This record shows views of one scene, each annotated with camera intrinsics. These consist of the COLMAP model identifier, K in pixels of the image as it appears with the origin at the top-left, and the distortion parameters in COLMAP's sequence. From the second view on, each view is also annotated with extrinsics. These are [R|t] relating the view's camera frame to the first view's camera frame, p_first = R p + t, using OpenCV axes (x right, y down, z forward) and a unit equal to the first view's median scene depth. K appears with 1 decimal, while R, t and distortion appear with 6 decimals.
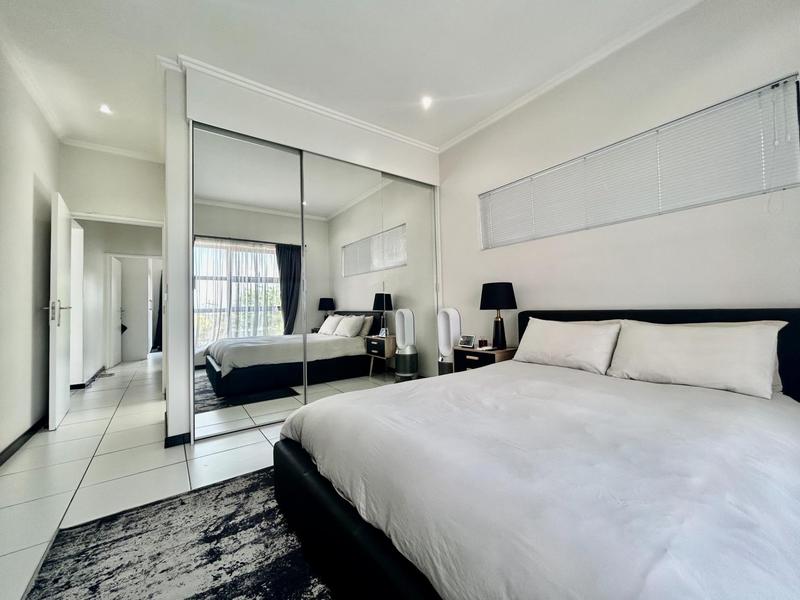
lens RADIAL K [[321.2, 0, 400.0], [0, 321.2, 300.0], [0, 0, 1]] dist [-0.000148, -0.001228]
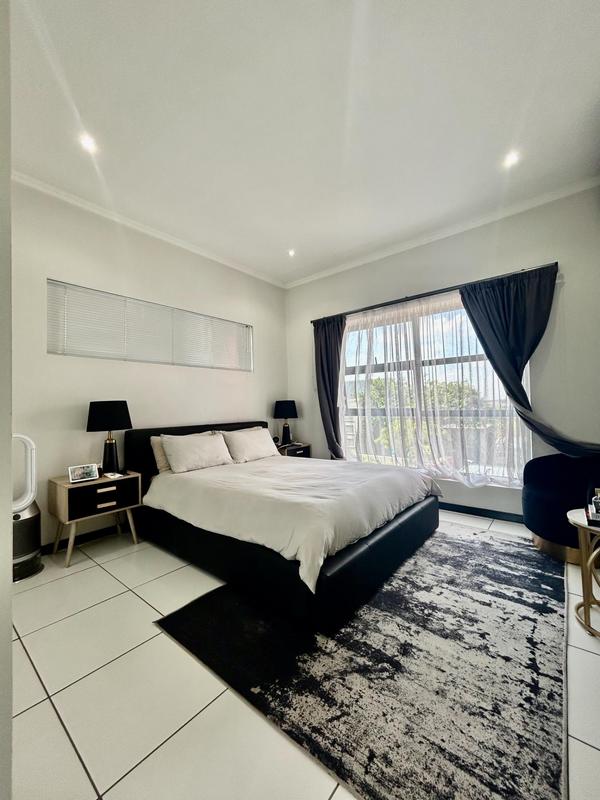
lens RADIAL K [[321.2, 0, 300.0], [0, 321.2, 400.0], [0, 0, 1]] dist [-0.000148, -0.001228]
pose [[-0.249135, 0.048495, 0.967254, -1.449033], [0.002802, 0.998777, -0.049354, -0.018642], [-0.968465, -0.009585, -0.248966, 1.475314]]
